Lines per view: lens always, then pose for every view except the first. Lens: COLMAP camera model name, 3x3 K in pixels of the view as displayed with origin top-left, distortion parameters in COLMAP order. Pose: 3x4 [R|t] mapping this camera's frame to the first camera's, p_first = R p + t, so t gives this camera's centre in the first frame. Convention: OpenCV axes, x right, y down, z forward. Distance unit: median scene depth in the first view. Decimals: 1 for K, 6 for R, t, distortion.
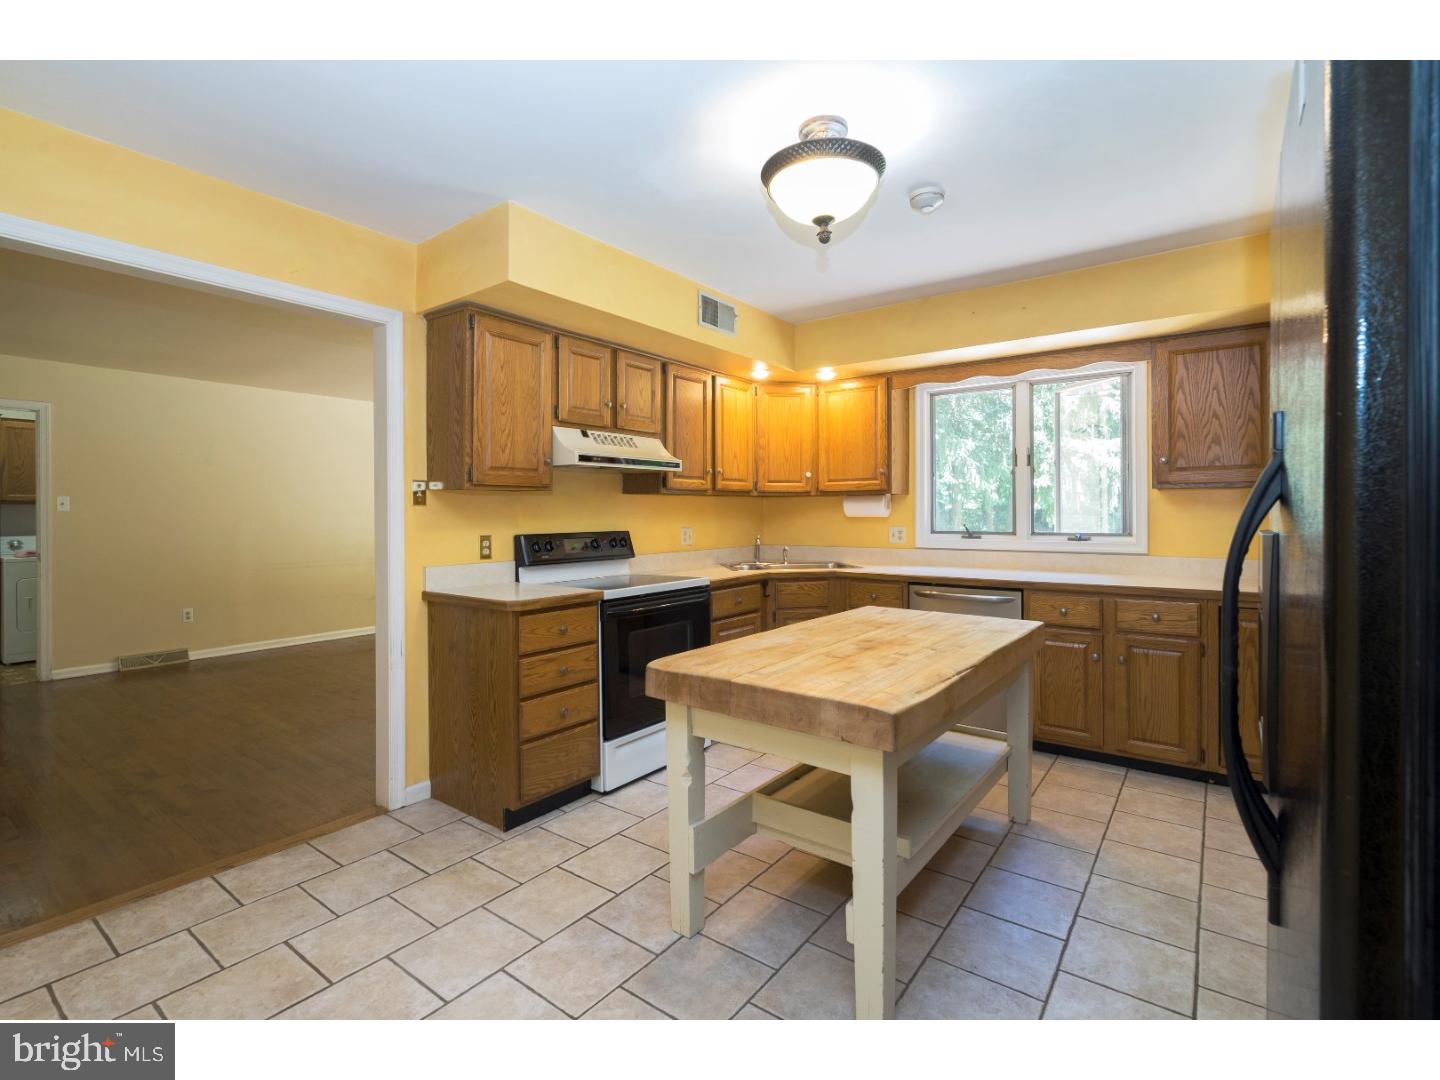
lens RADIAL K [[669.6, 0, 720.3], [0, 669.6, 517.8], [0, 0, 1]] dist [-0.000774, 0.000175]
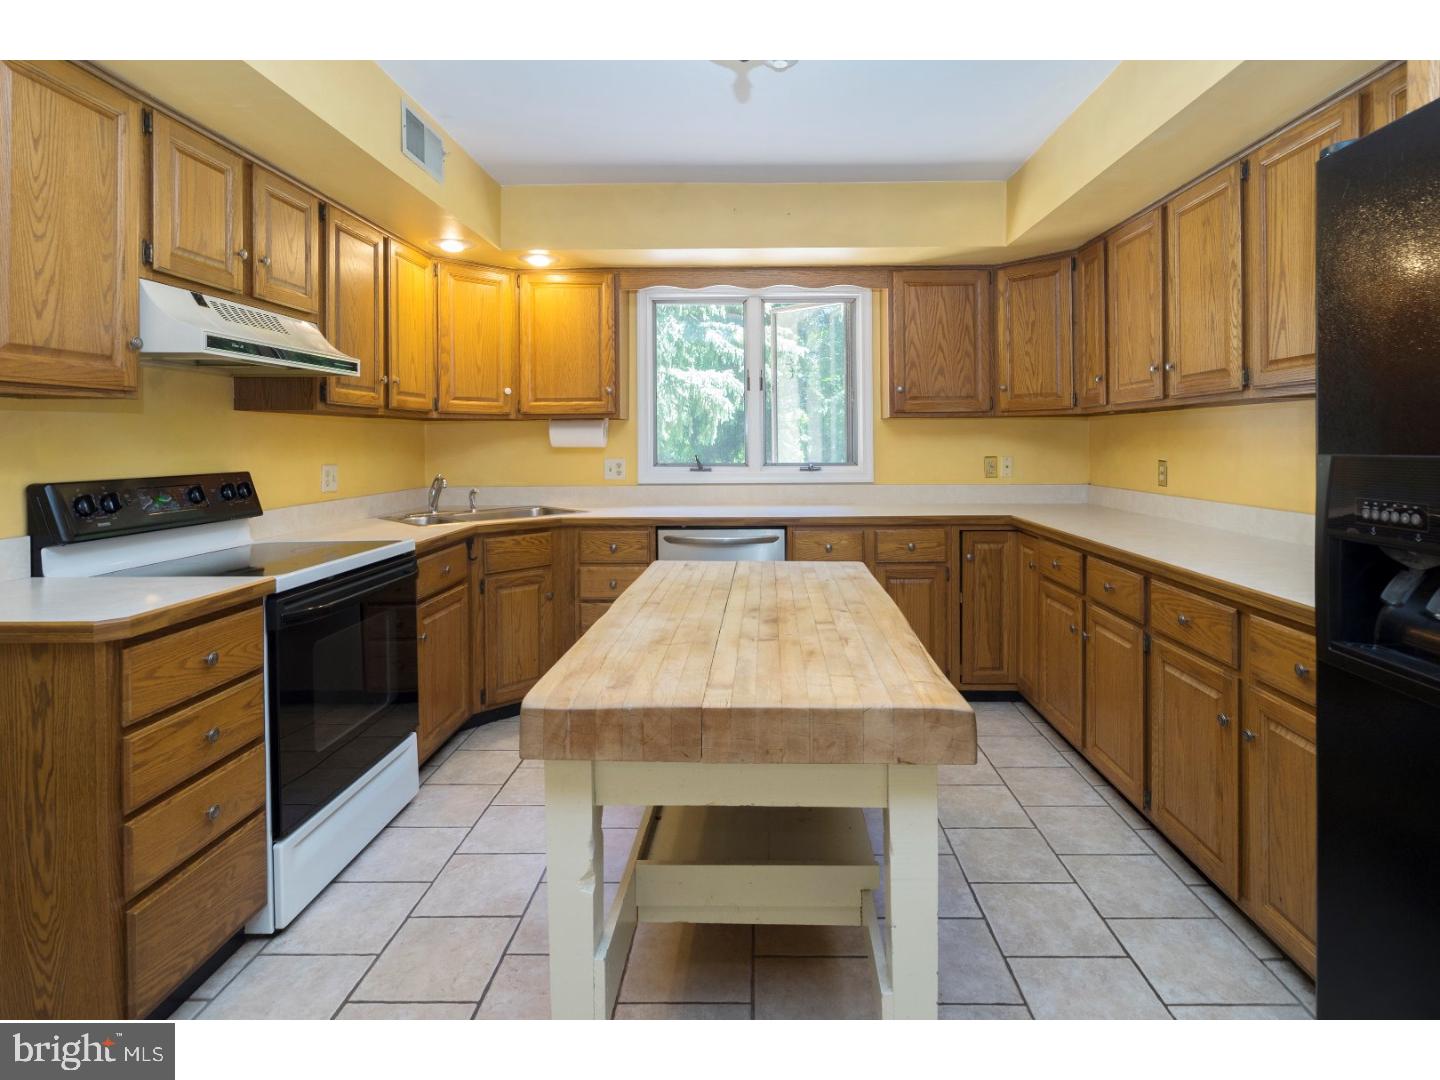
lens RADIAL K [[751.0, 0, 723.6], [0, 751.0, 446.9], [0, 0, 1]] dist [-0.001523, 0.001000]
pose [[0.813481, -0.004167, 0.581576, -0.210232], [0.006508, 0.999977, -0.001939, 0.001552], [-0.581555, 0.005362, 0.813490, 0.233696]]
